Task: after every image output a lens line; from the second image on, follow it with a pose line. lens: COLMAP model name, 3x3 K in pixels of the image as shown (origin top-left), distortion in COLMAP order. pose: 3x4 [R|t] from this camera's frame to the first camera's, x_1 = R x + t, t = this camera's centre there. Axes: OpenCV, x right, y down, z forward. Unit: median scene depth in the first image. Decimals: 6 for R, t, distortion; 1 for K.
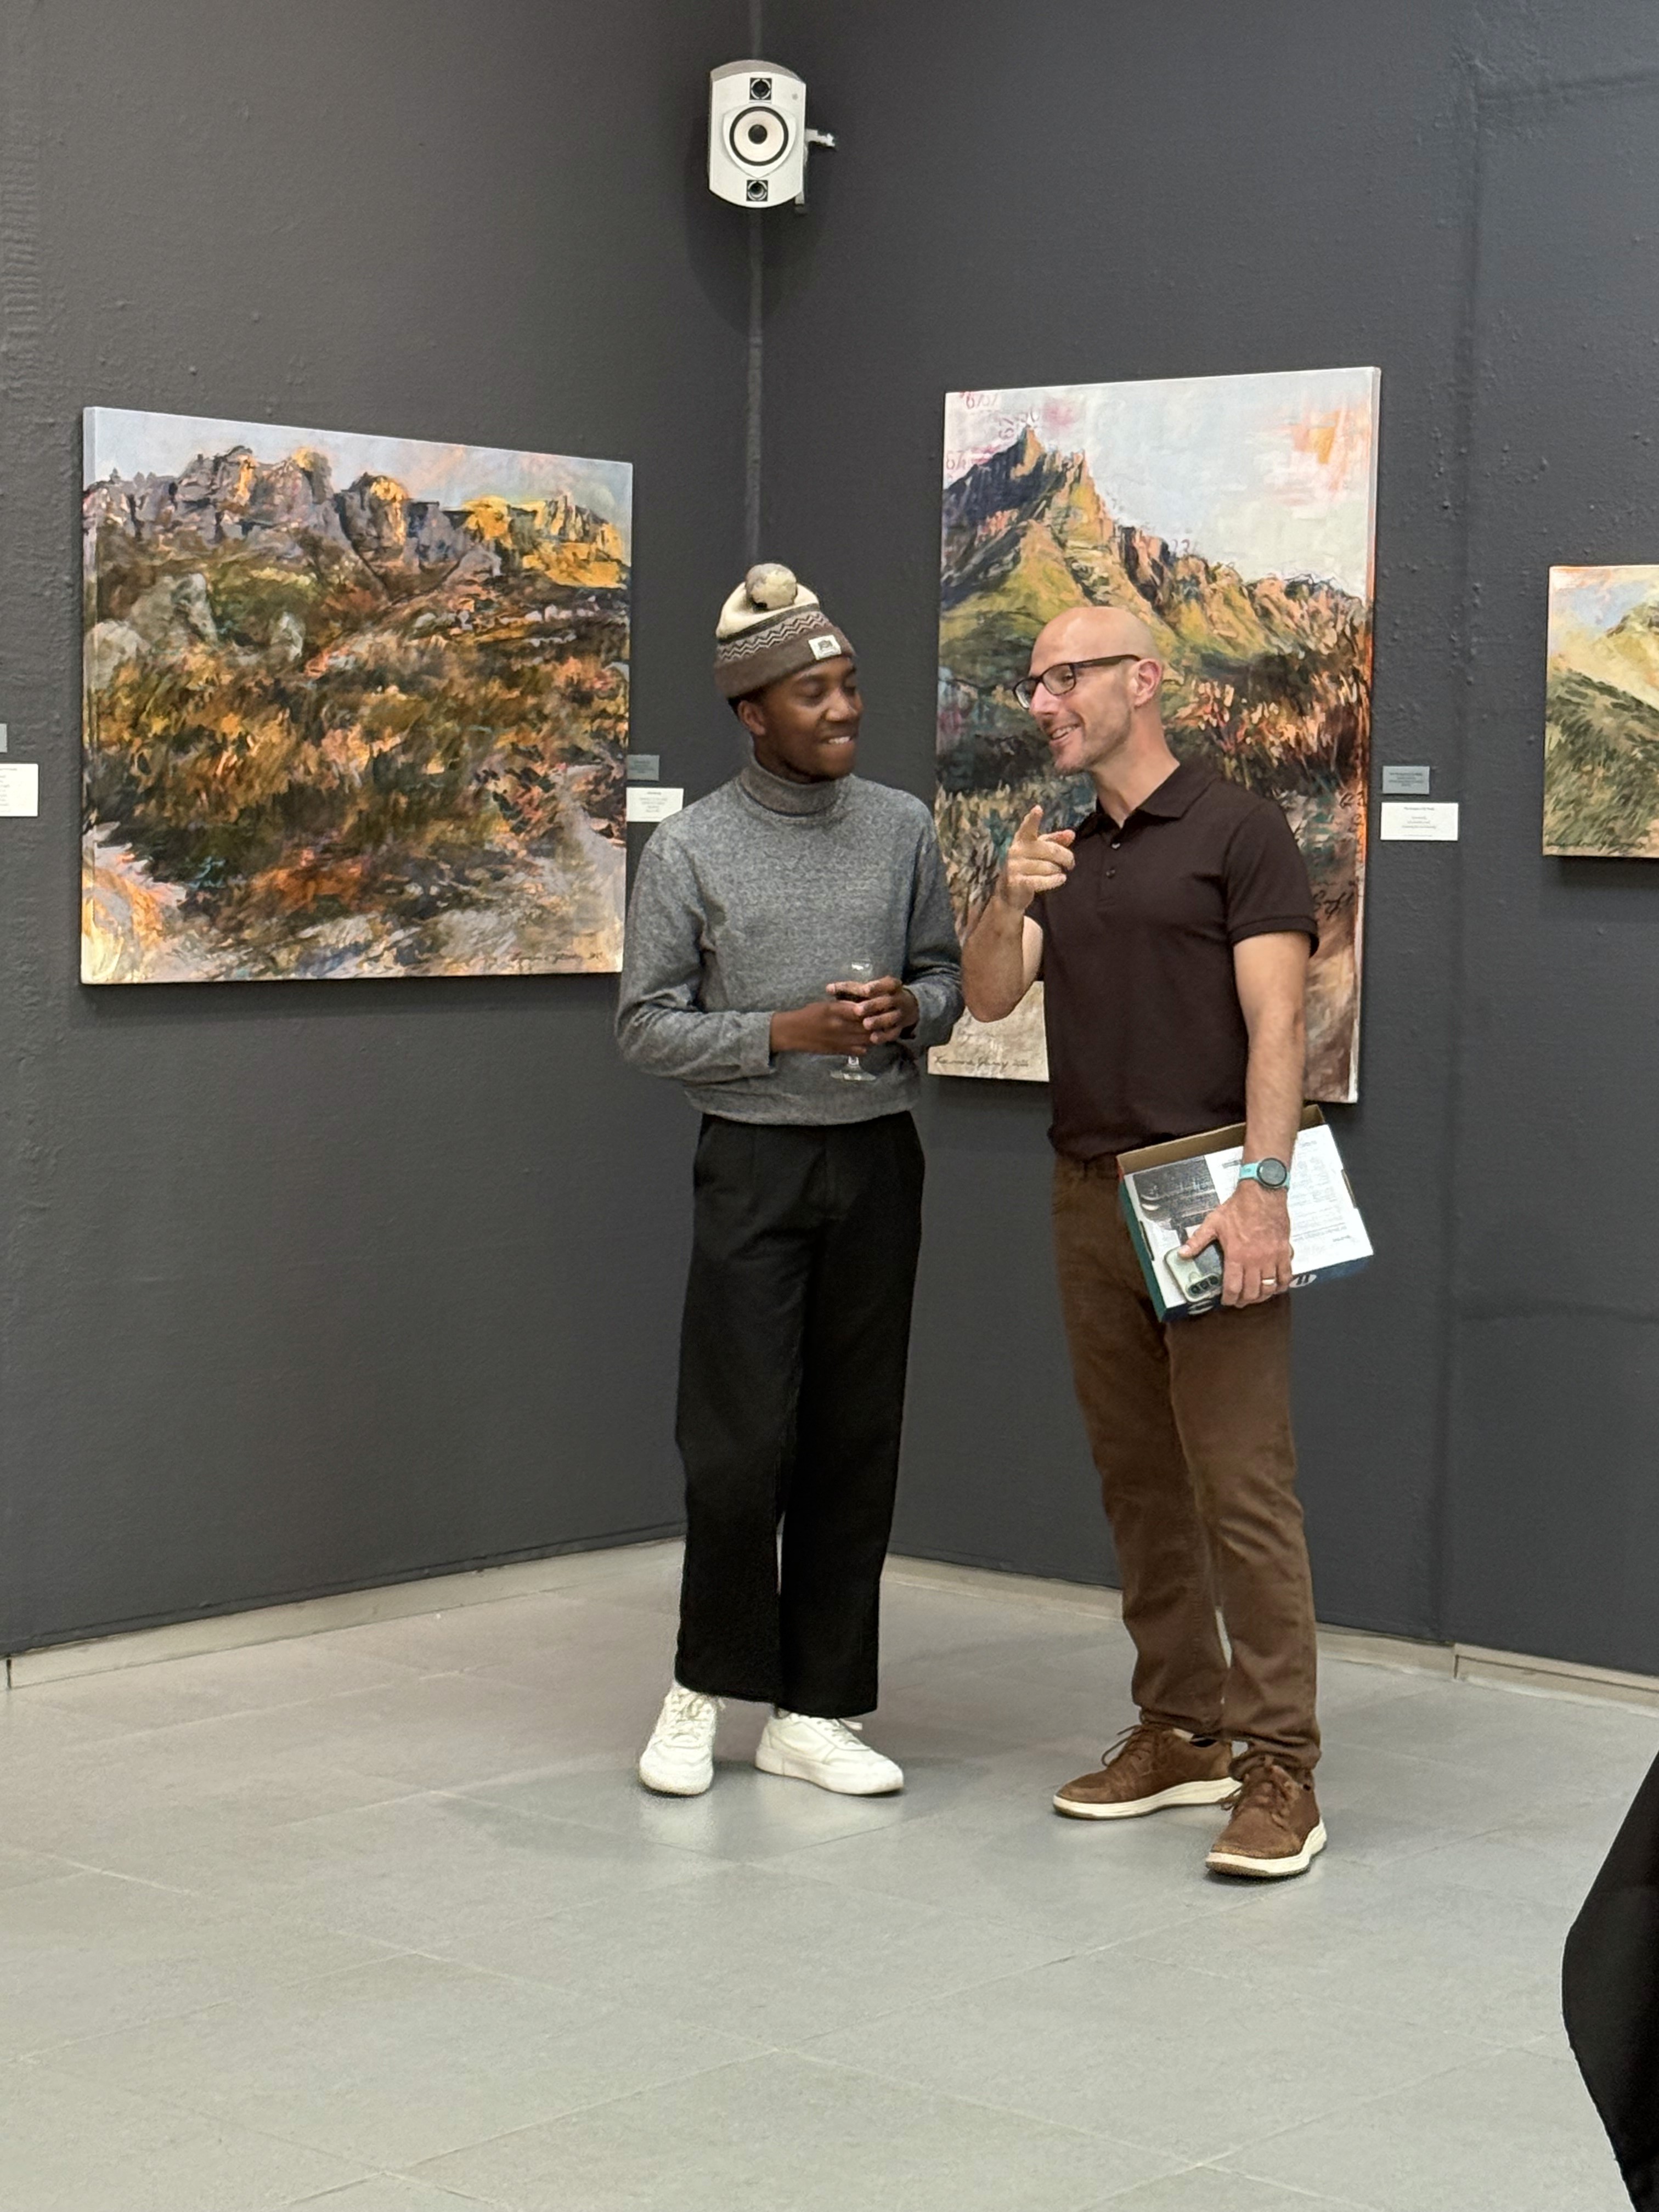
lens RADIAL K [[4561.9, 0, 840.8], [0, 4561.9, 1101.1], [0, 0, 1]] dist [0.258914, 0.000000]
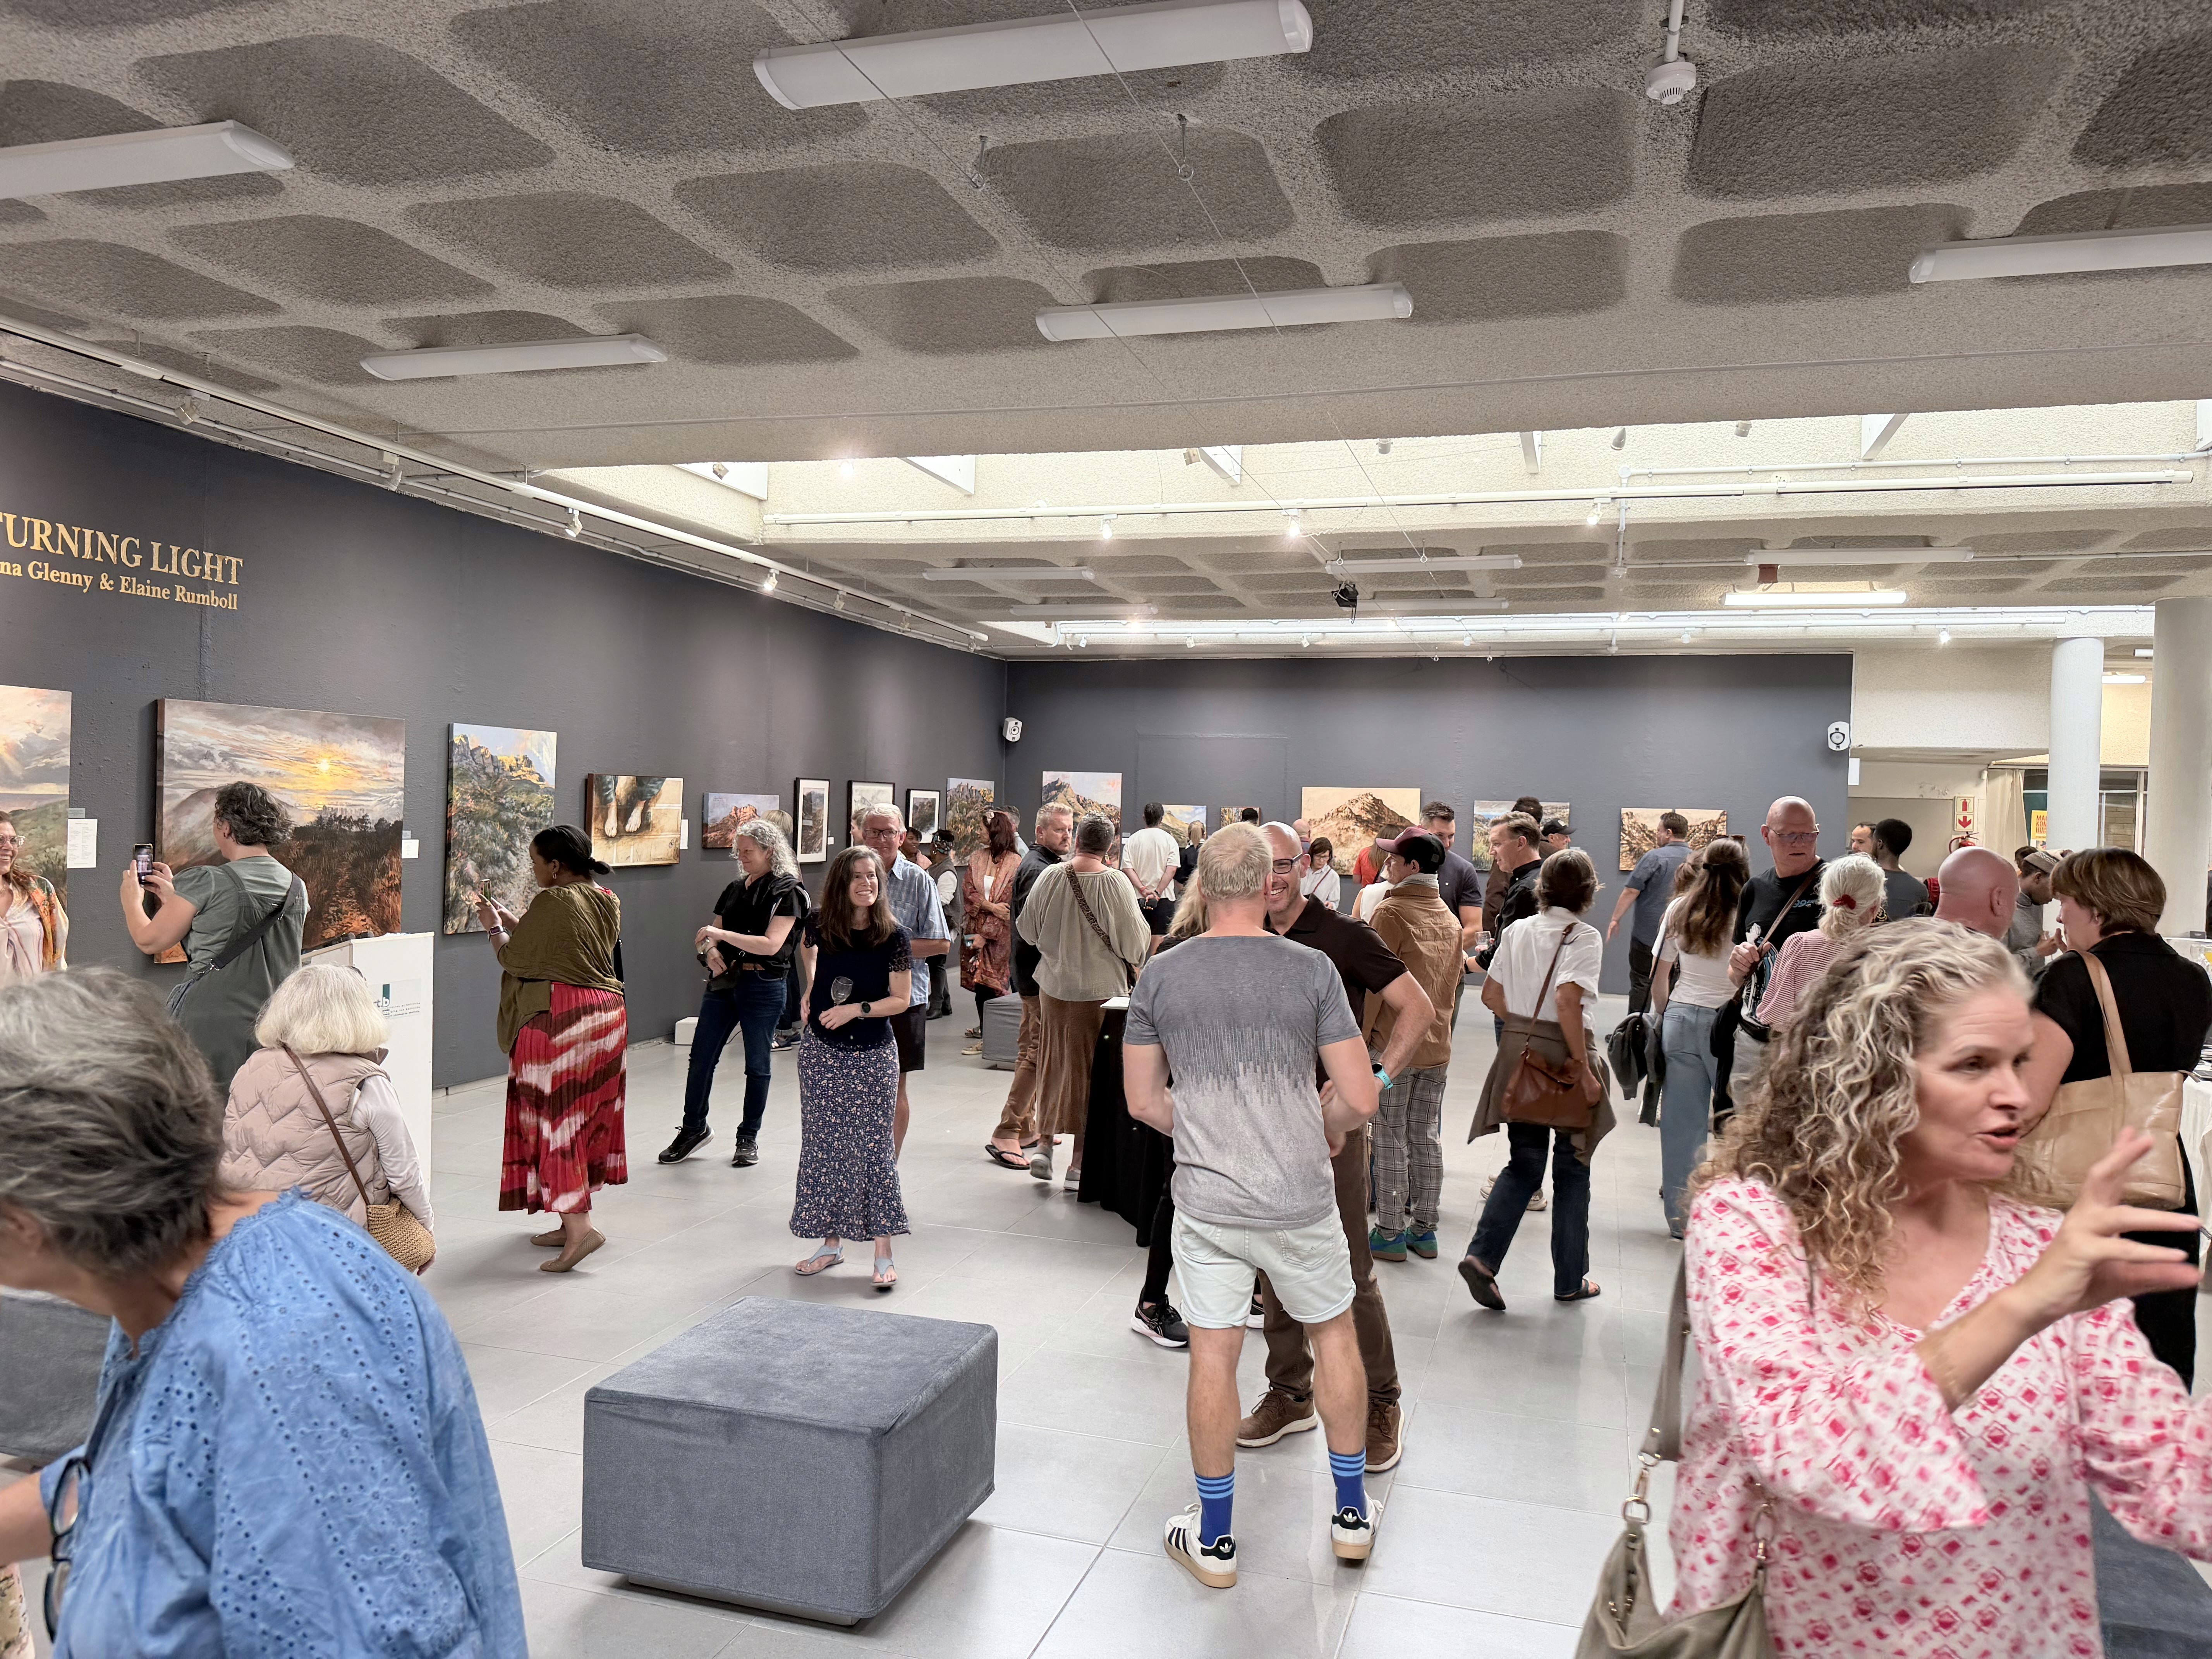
lens RADIAL K [[1589.2, 0, 1106.5], [0, 1589.2, 849.6], [0, 0, 1]] dist [0.032100, -0.035485]
pose [[0.910675, 0.000058, 0.413123, -0.835039], [0.012549, 0.999535, -0.027801, 0.014531], [-0.412932, 0.030502, 0.910251, -1.061212]]
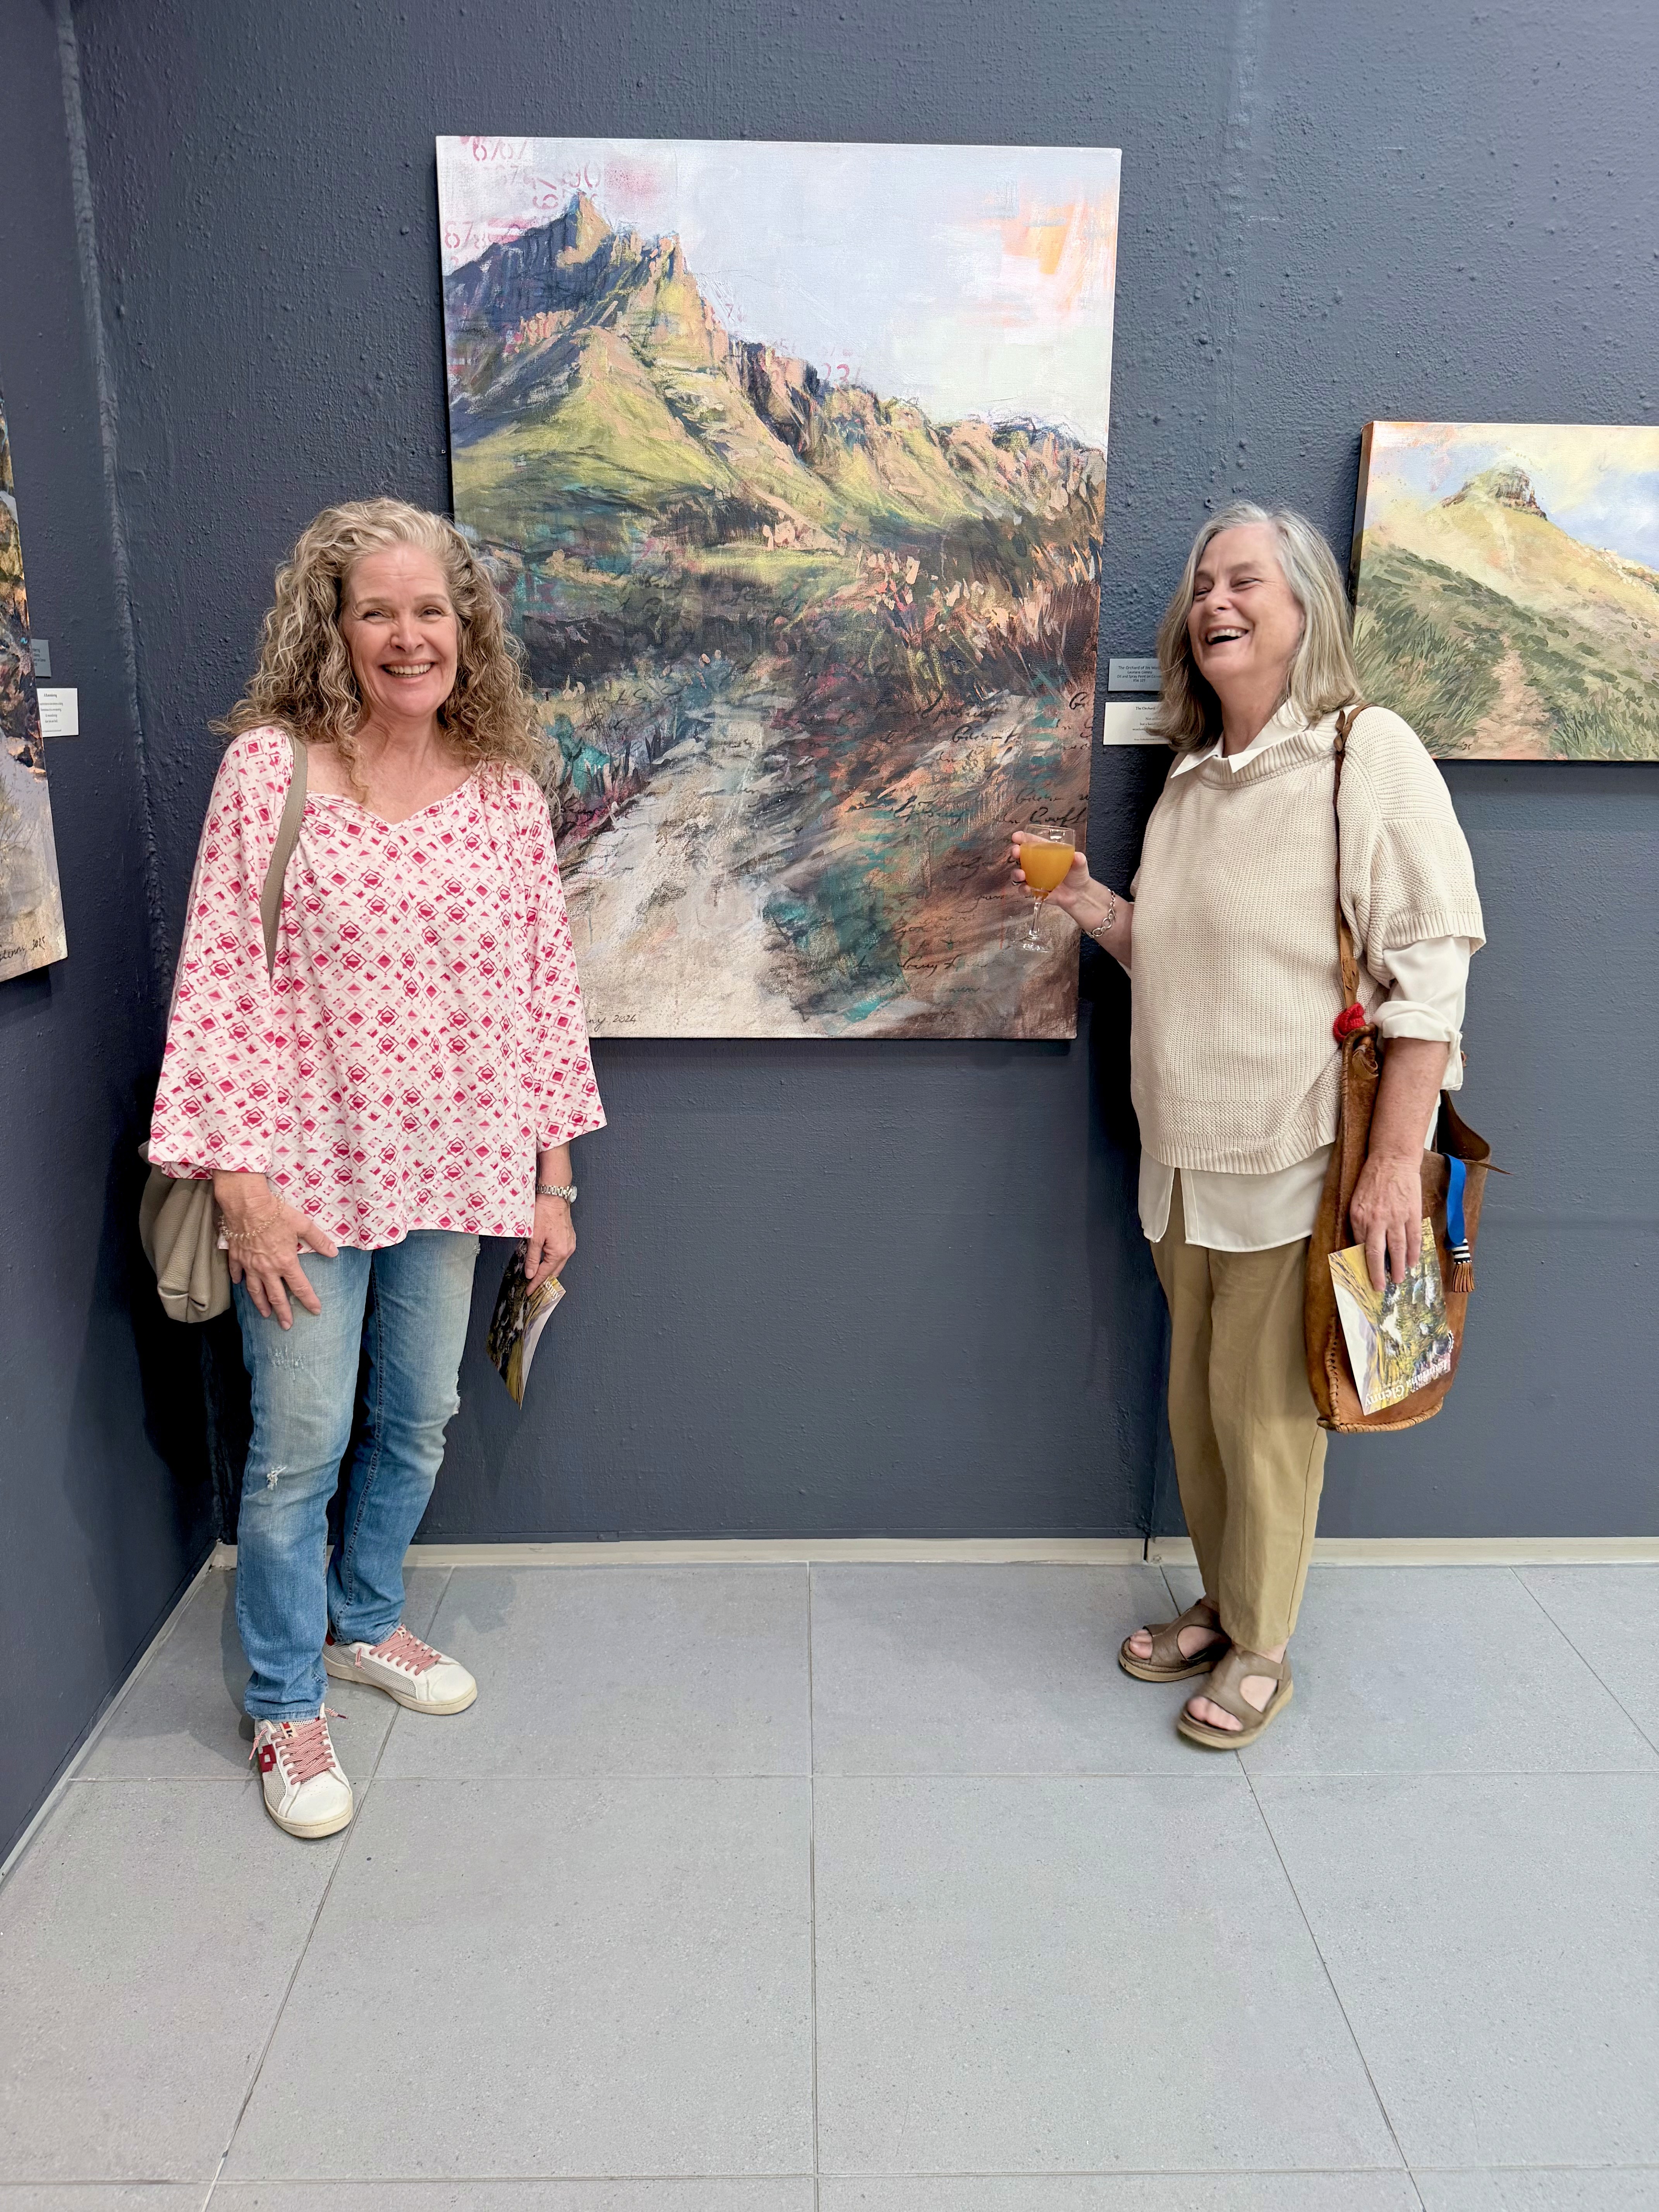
lens RADIAL K [[1589.2, 0, 817.9], [0, 1589.2, 1119.2], [0, 0, 1]] dist [0.032100, -0.035485]
pose [[0.739102, -0.187361, 0.647012, -0.134845], [0.050205, 0.973188, 0.224464, -0.057215], [-0.671720, -0.133418, 0.728692, 0.785865]]
